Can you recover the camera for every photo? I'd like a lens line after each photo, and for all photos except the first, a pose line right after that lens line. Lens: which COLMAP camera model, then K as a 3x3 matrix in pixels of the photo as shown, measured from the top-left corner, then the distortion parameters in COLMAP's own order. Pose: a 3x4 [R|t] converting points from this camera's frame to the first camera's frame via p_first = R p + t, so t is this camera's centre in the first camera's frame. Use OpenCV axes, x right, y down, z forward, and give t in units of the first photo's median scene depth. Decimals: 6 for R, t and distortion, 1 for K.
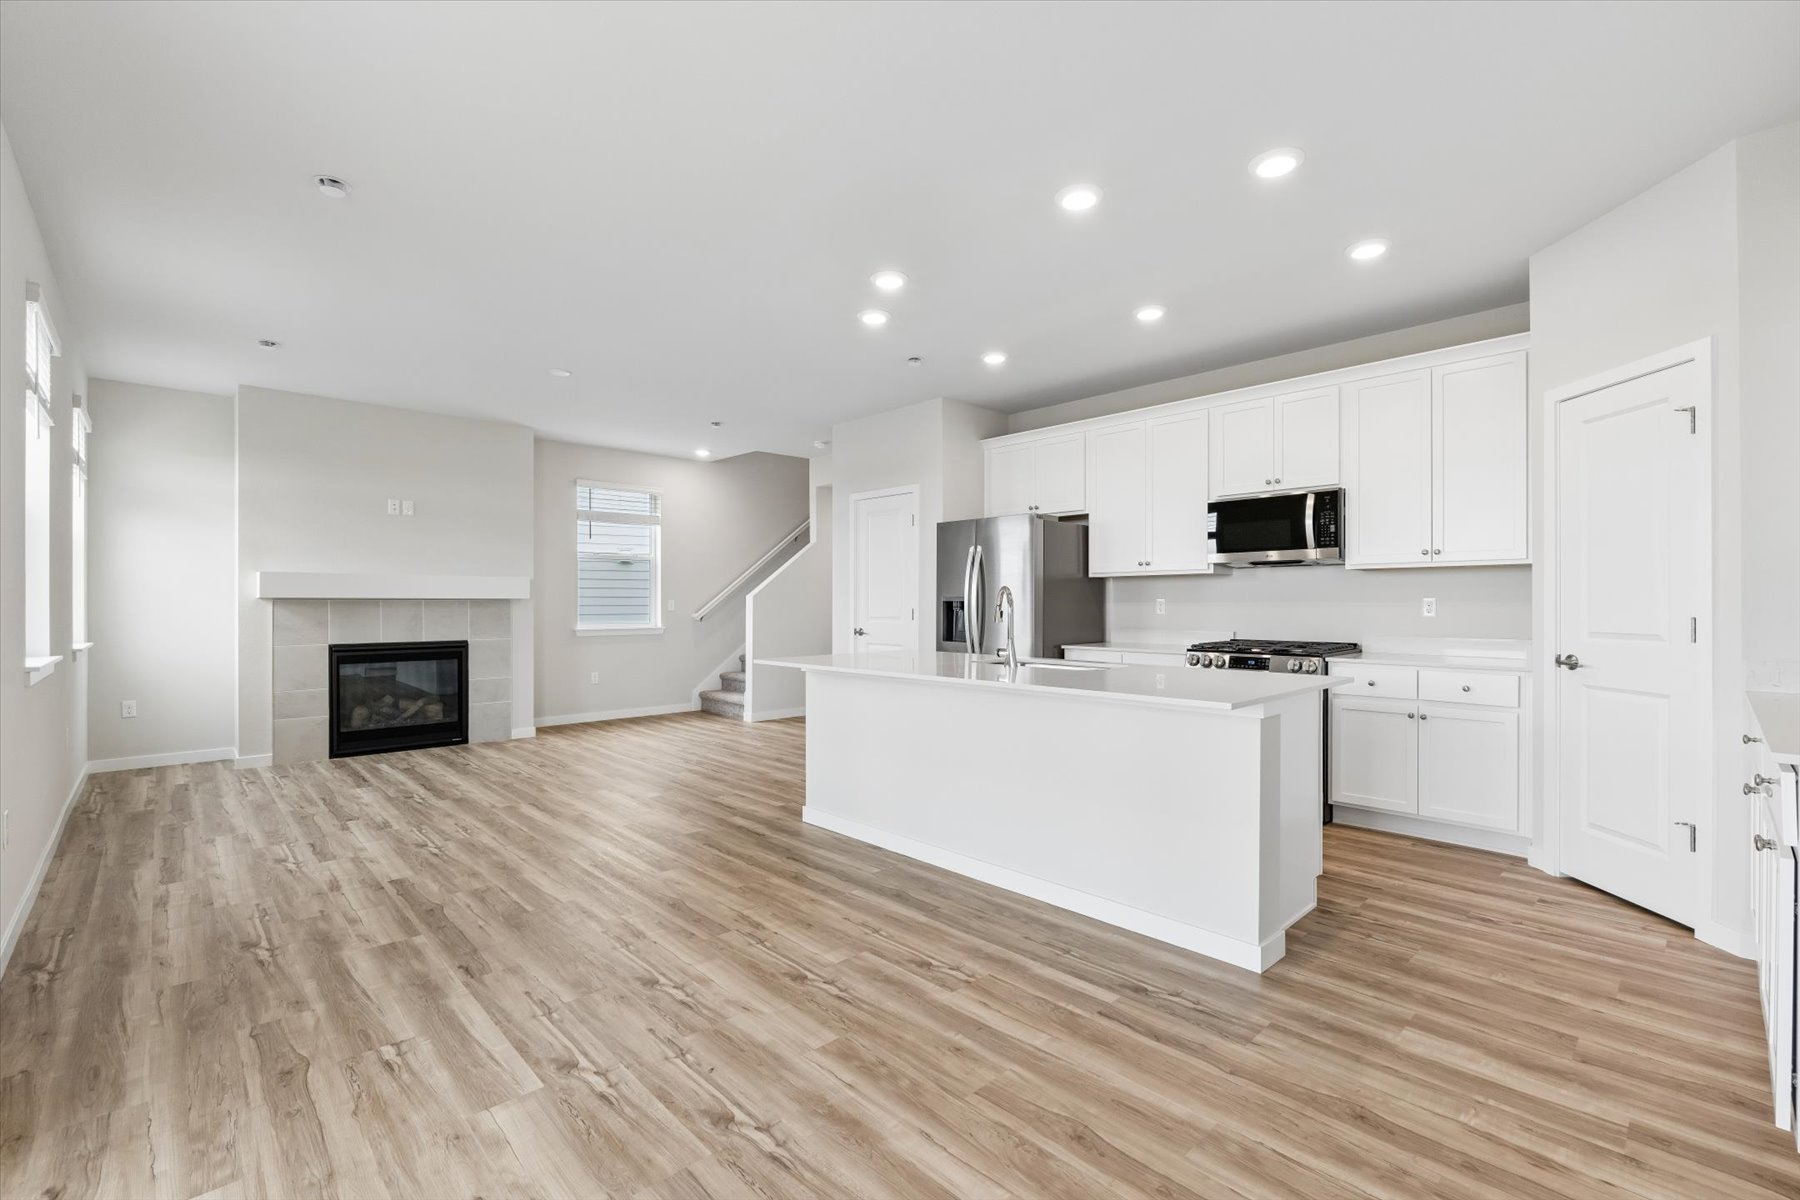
lens RADIAL K [[779.7, 0, 906.7], [0, 779.7, 593.4], [0, 0, 1]] dist [-0.008843, 0.001255]
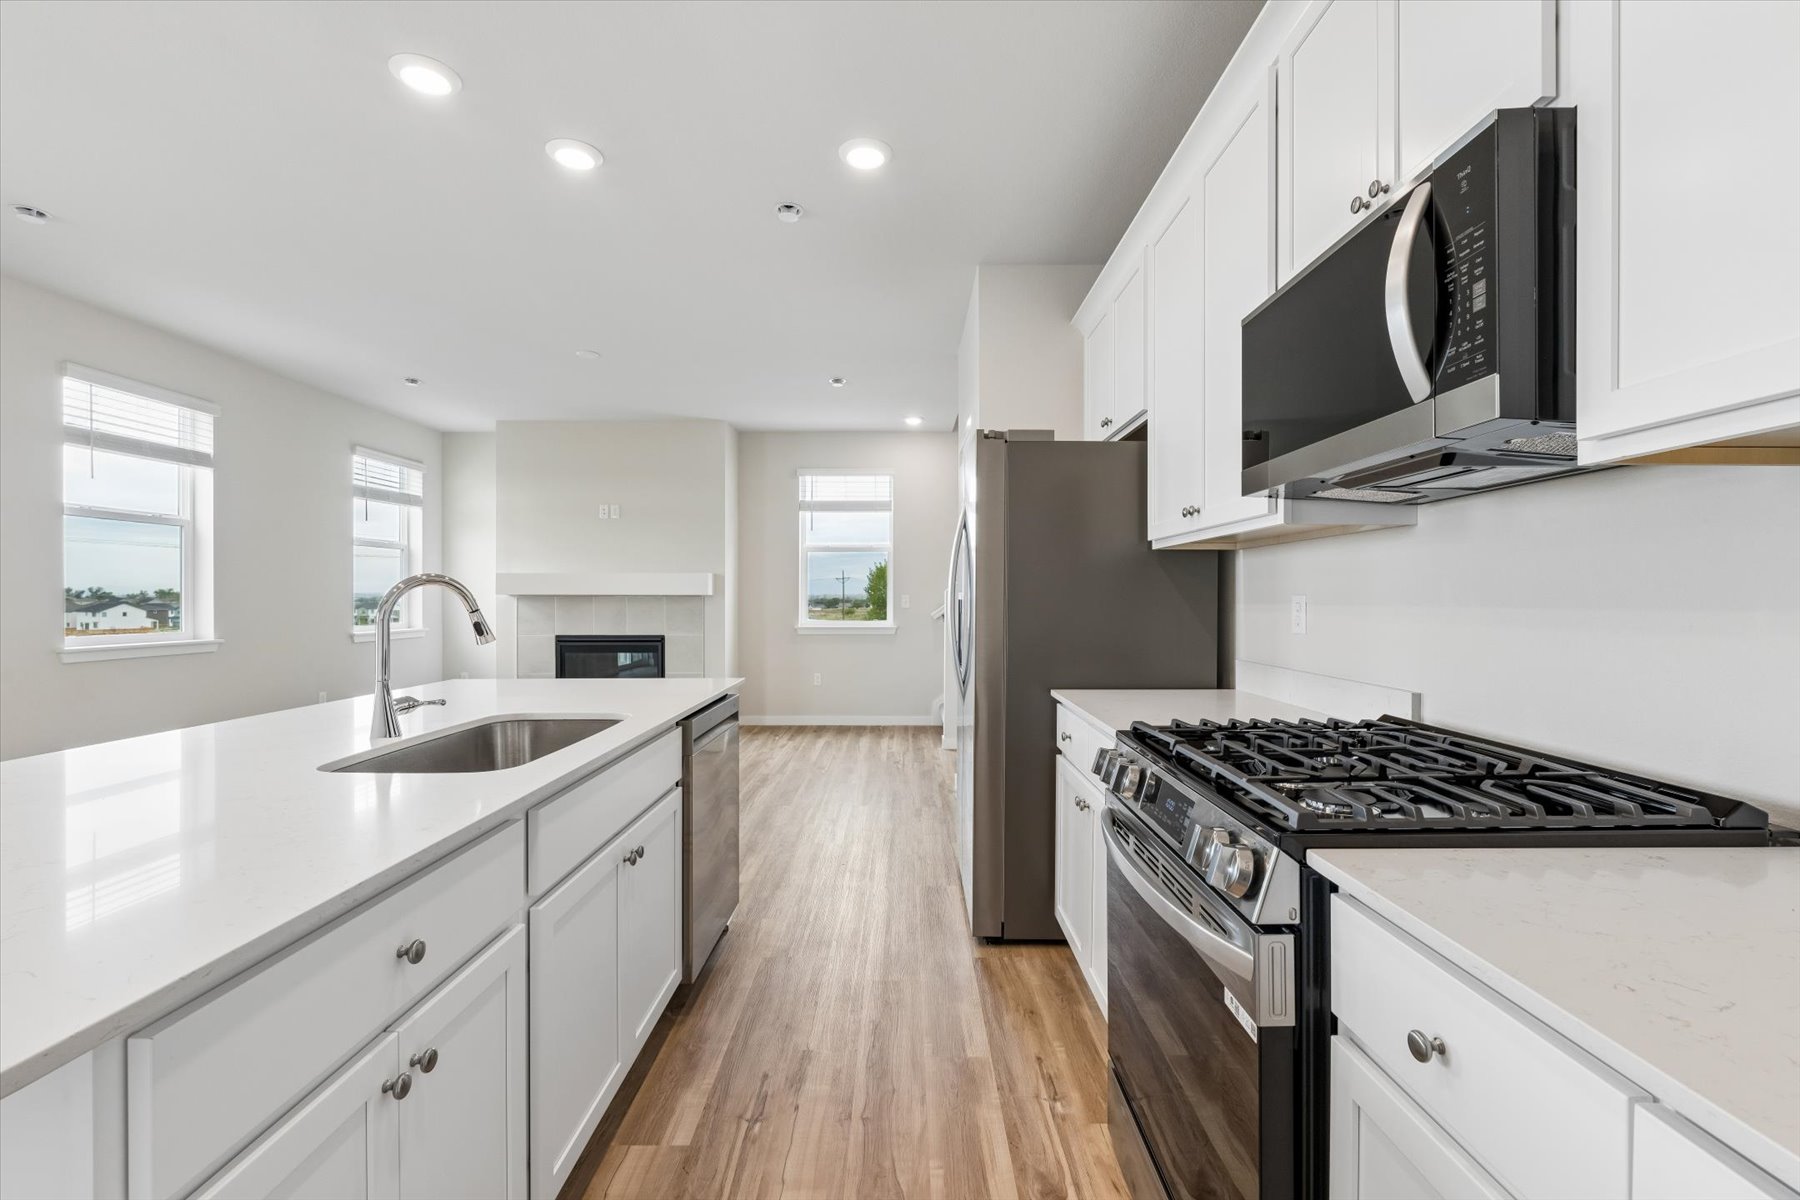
lens RADIAL K [[779.7, 0, 908.1], [0, 779.7, 608.0], [0, 0, 1]] dist [-0.008843, 0.001255]
pose [[0.727162, 0.012264, -0.686356, 0.667850], [0.007681, 0.999632, 0.025998, -0.000347], [0.686423, -0.024176, 0.726801, 0.803566]]
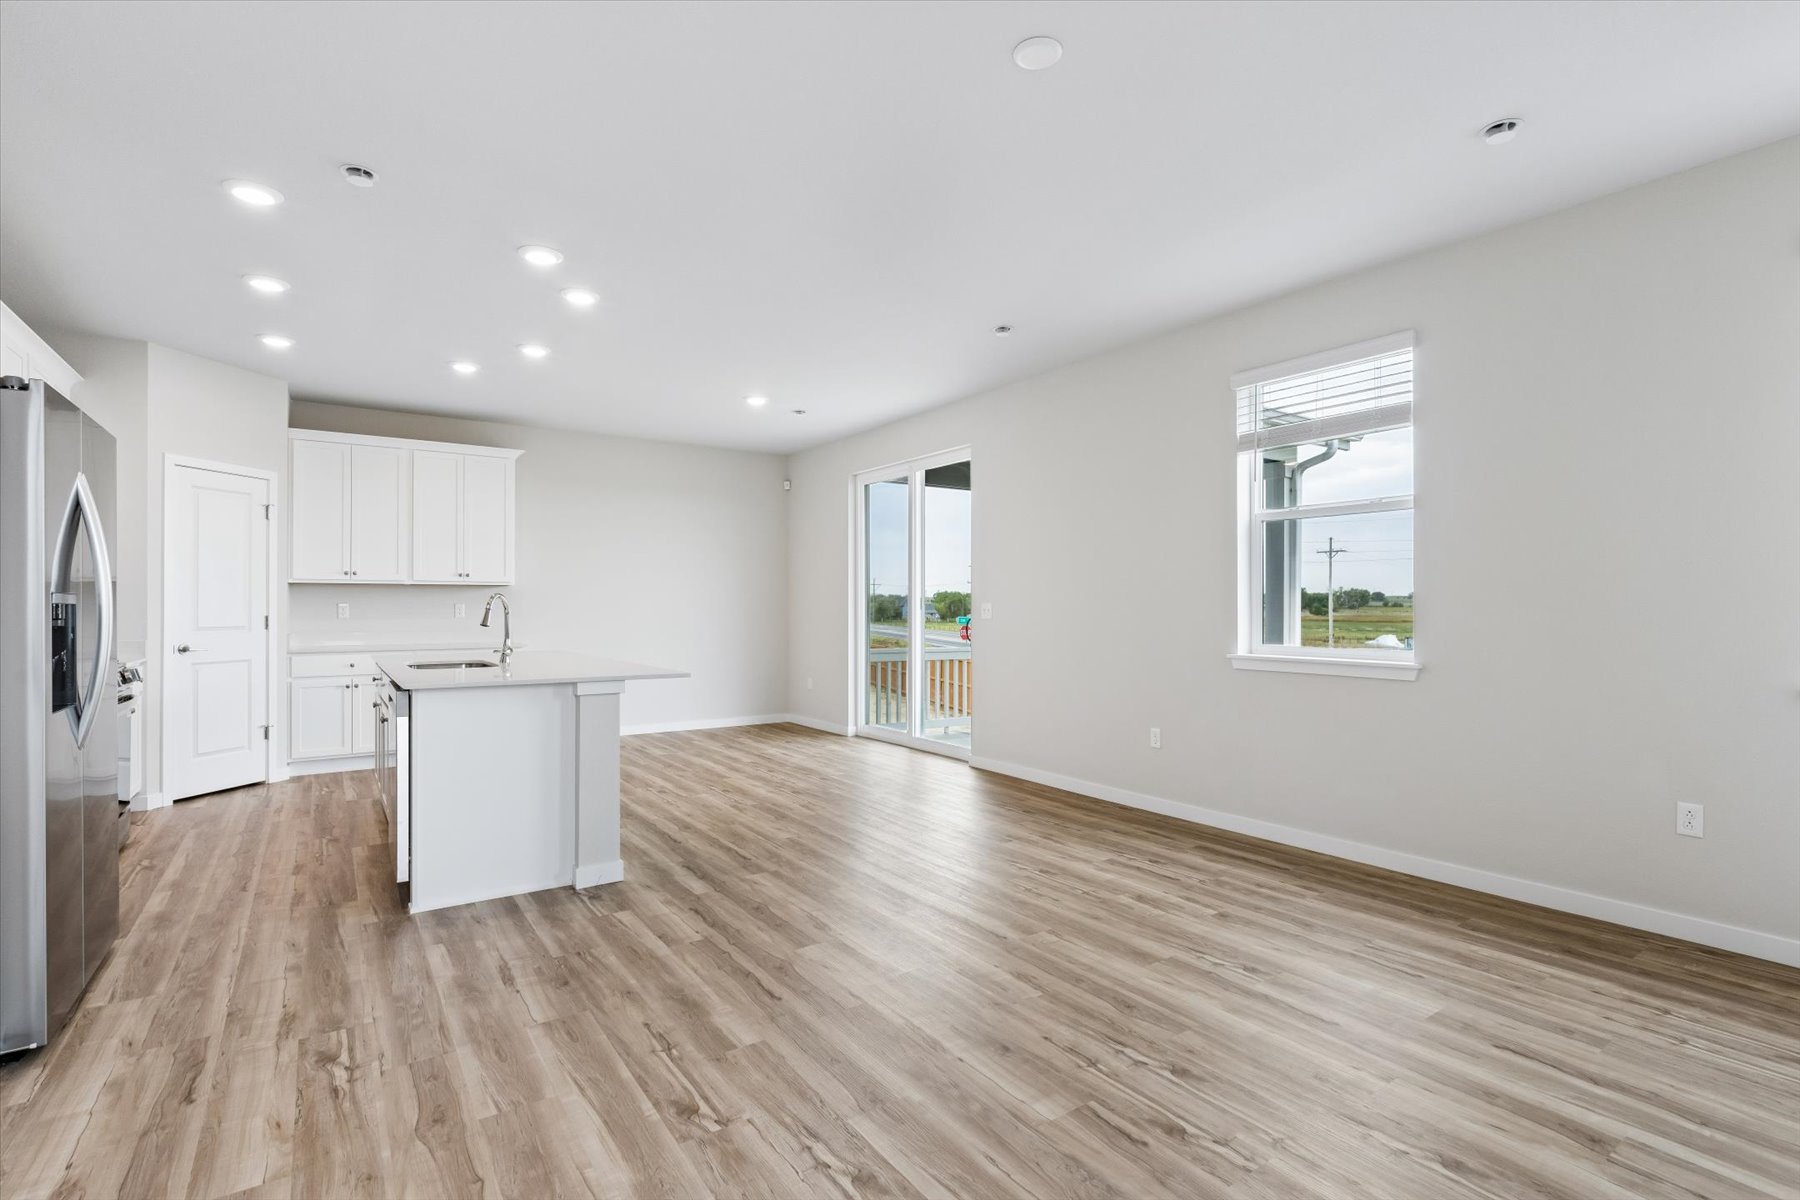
lens RADIAL K [[848.4, 0, 907.7], [0, 848.4, 604.4], [0, 0, 1]] dist [-0.011494, 0.000745]
pose [[-0.987572, 0.001141, 0.157161, -0.619386], [-0.001381, 0.999872, -0.015937, 0.023879], [-0.157159, -0.015956, -0.987444, 2.013107]]
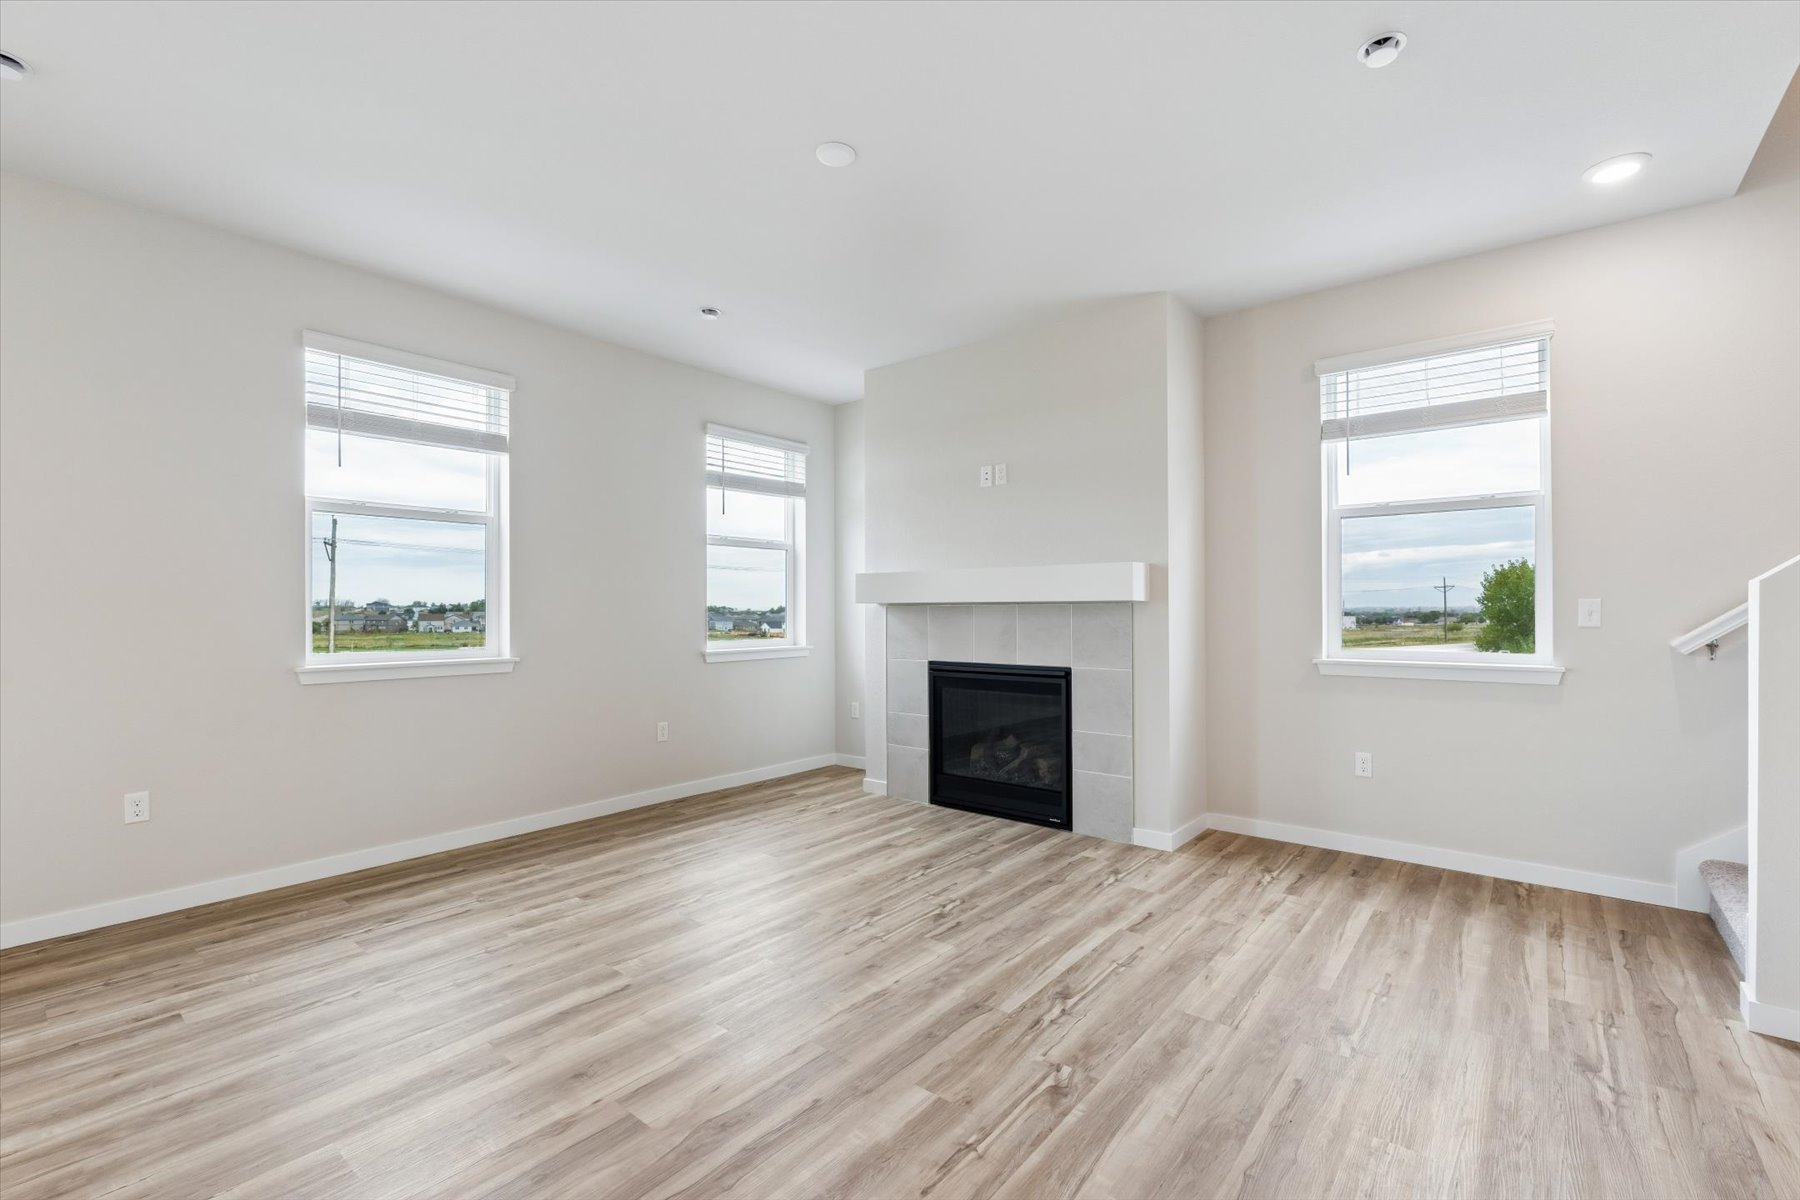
lens RADIAL K [[779.7, 0, 902.6], [0, 779.7, 604.1], [0, 0, 1]] dist [-0.008843, 0.001255]
pose [[0.120694, -0.006660, -0.992667, 0.085572], [0.016339, 0.999855, -0.004722, 0.016169], [0.992555, -0.015649, 0.120785, 1.357413]]
